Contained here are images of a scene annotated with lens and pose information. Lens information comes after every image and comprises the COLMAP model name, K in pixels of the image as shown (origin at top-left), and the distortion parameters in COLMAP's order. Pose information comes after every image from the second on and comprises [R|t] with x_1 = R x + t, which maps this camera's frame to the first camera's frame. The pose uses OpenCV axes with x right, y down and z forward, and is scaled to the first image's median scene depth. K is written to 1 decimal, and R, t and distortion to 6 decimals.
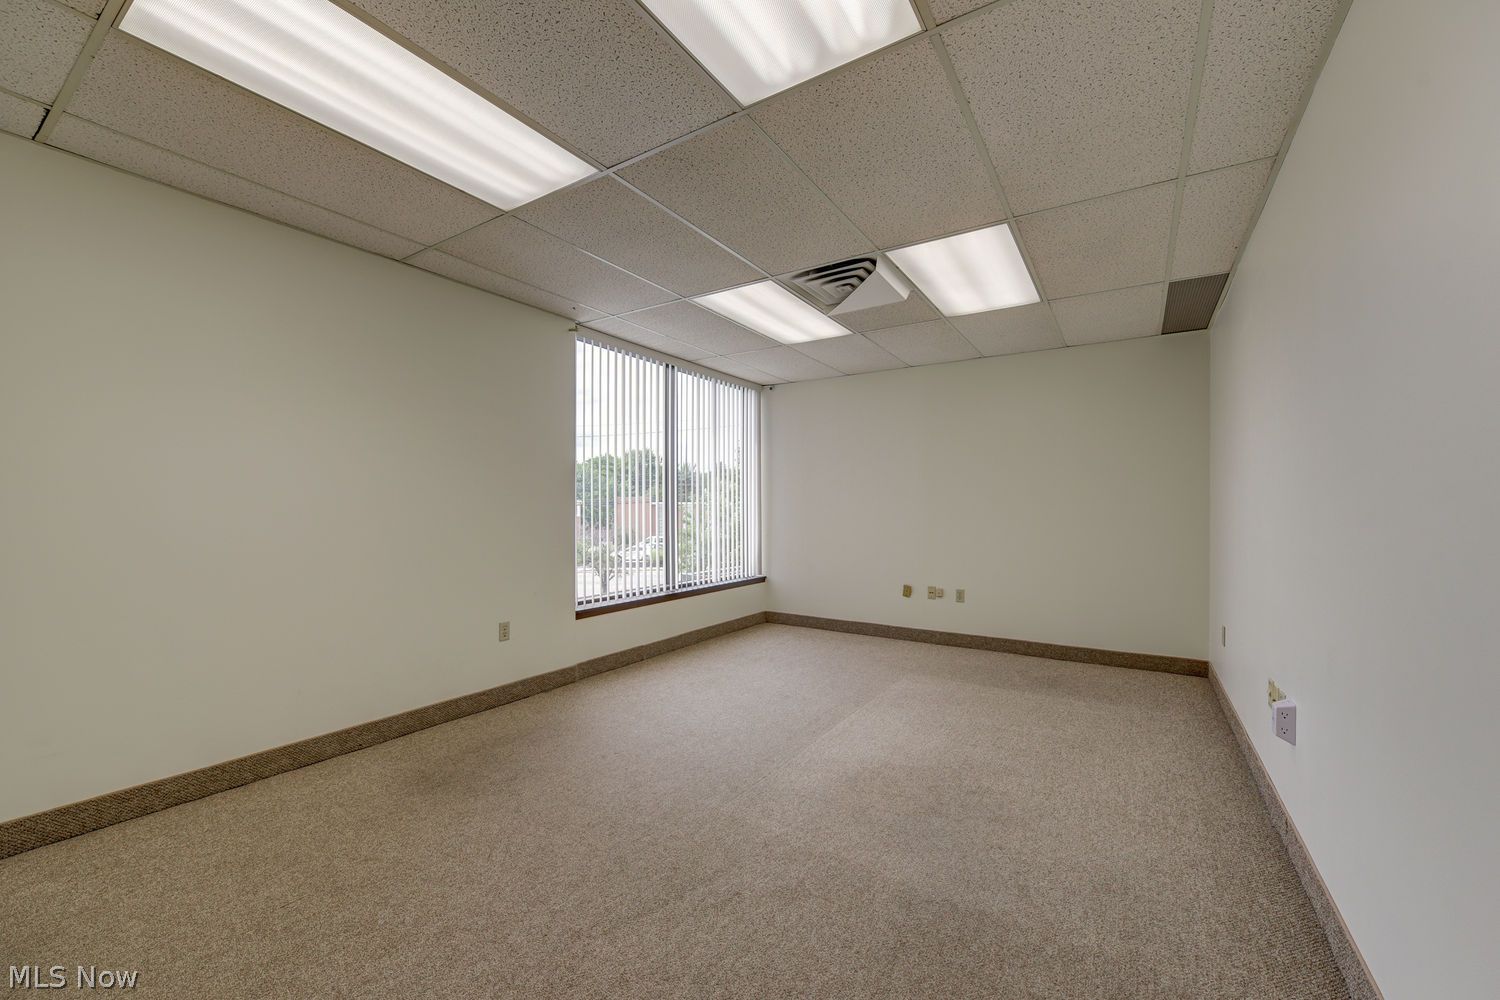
lens RADIAL K [[596.0, 0, 748.3], [0, 596.0, 504.8], [0, 0, 1]] dist [-0.003006, -0.000828]
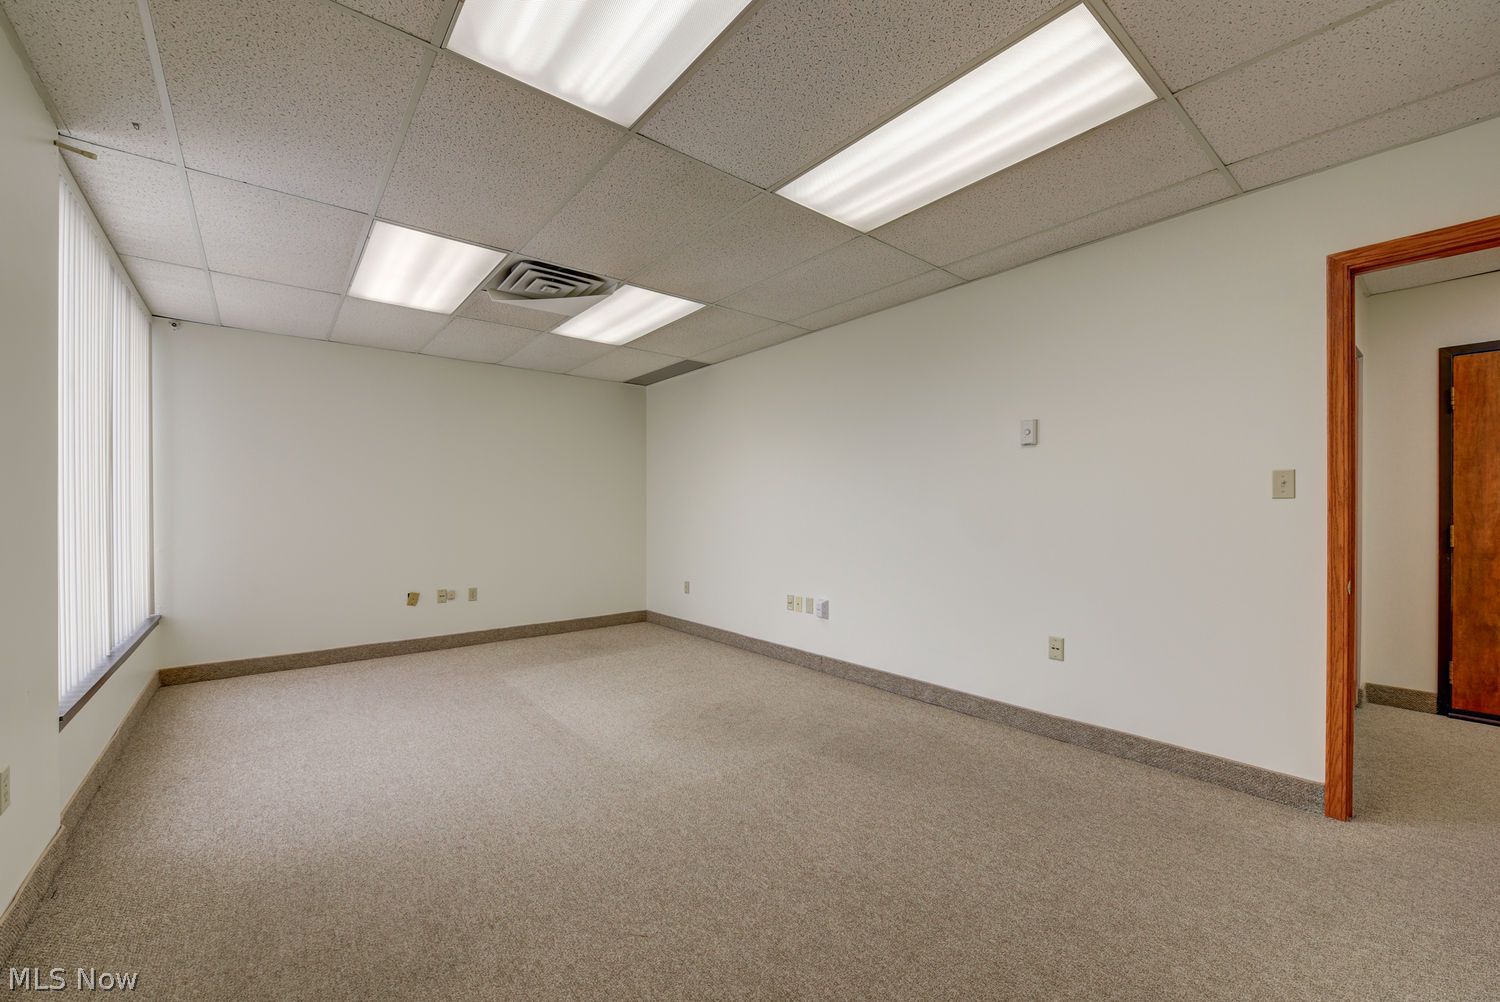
lens RADIAL K [[596.0, 0, 748.7], [0, 596.0, 505.1], [0, 0, 1]] dist [-0.003006, -0.000828]
pose [[0.308140, 0.001276, 0.951340, -0.586901], [-0.000677, 0.999999, -0.001122, 0.002812], [-0.951341, -0.000298, 0.308140, 0.311209]]
